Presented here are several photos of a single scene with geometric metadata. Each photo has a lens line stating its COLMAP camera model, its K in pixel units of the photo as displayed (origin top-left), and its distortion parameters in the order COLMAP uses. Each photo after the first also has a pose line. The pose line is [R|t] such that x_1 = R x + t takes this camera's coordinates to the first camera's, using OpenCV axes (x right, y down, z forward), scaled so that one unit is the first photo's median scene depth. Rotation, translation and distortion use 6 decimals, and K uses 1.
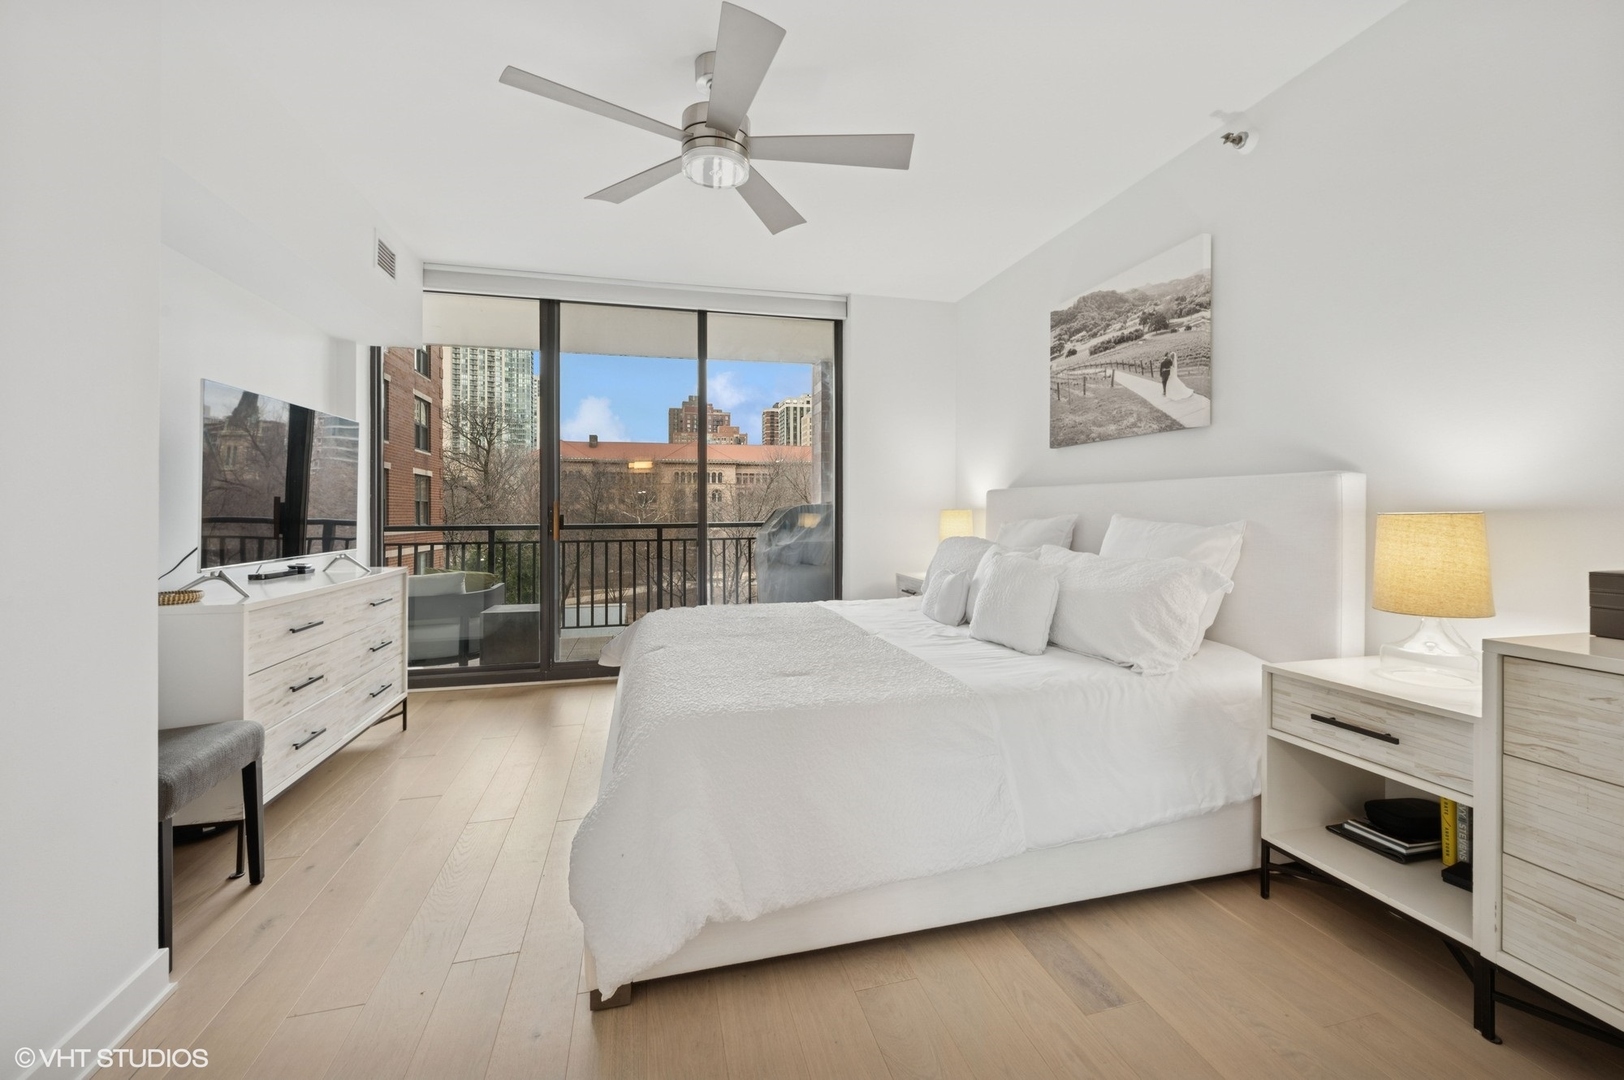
lens RADIAL K [[647.4, 0, 809.8], [0, 647.4, 508.0], [0, 0, 1]] dist [-0.001549, -0.000249]
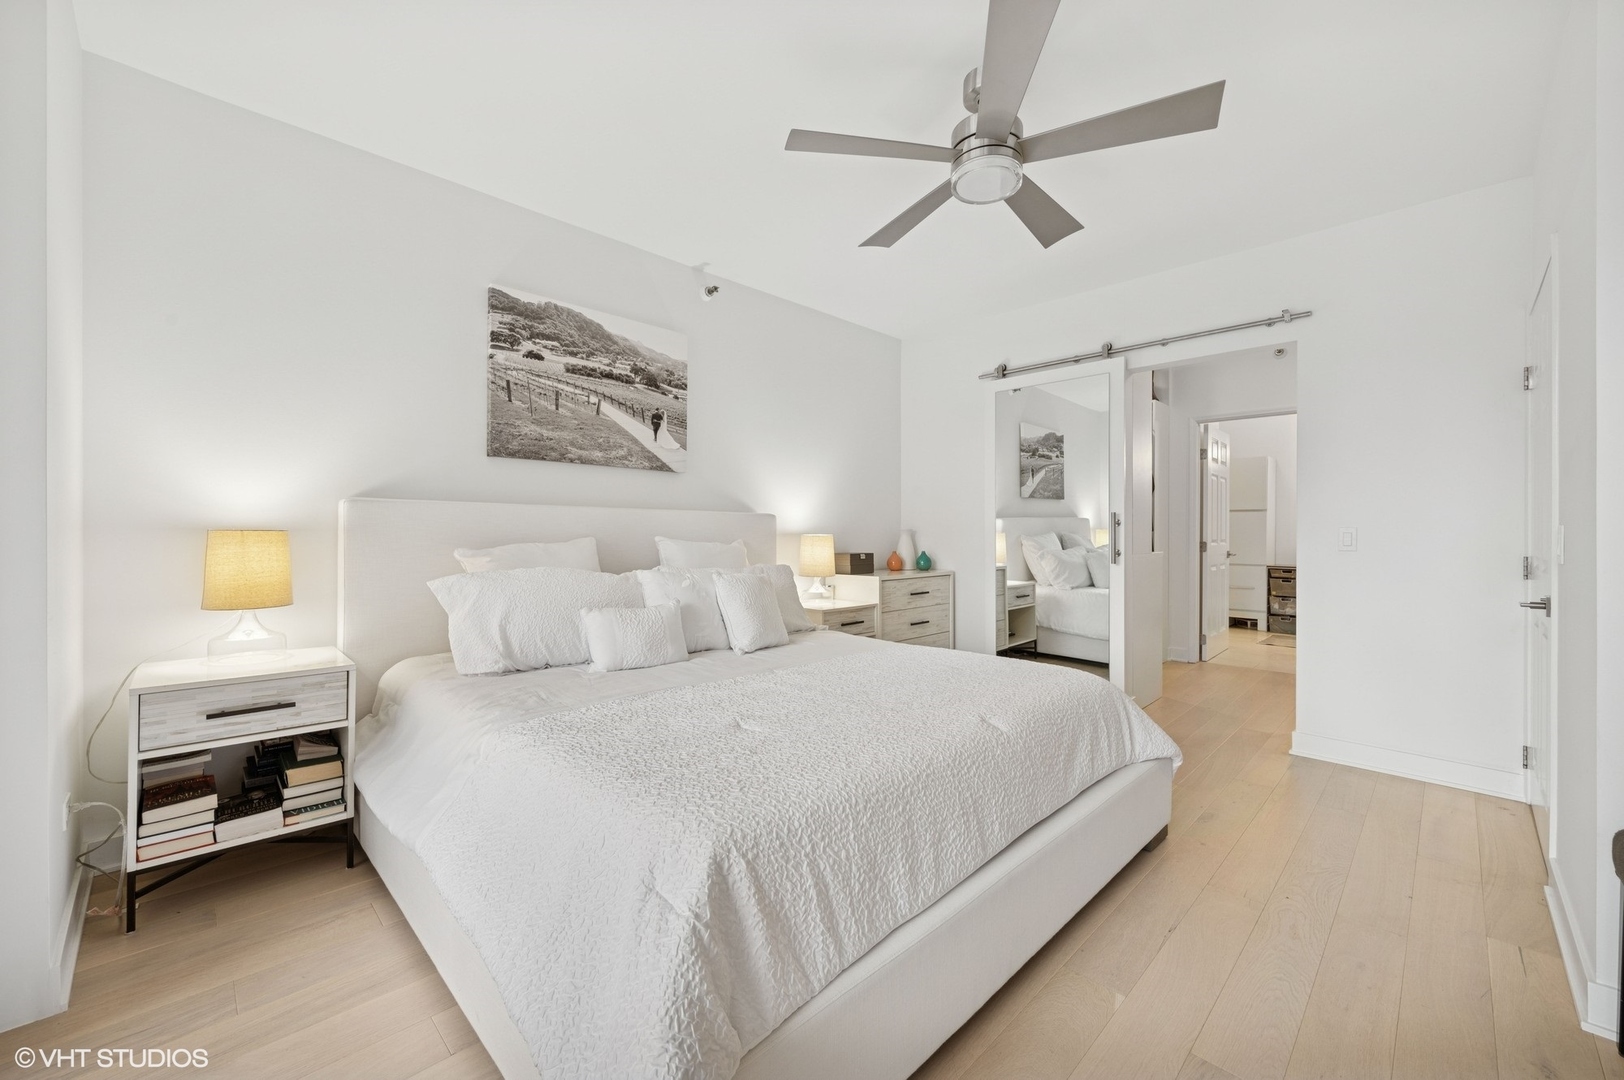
lens RADIAL K [[647.4, 0, 812.5], [0, 647.4, 539.4], [0, 0, 1]] dist [-0.001549, -0.000249]
pose [[-0.509569, 0.000880, 0.860430, -0.610853], [-0.000379, 0.999999, -0.001247, 0.015212], [-0.860430, -0.000962, -0.509568, 1.234706]]
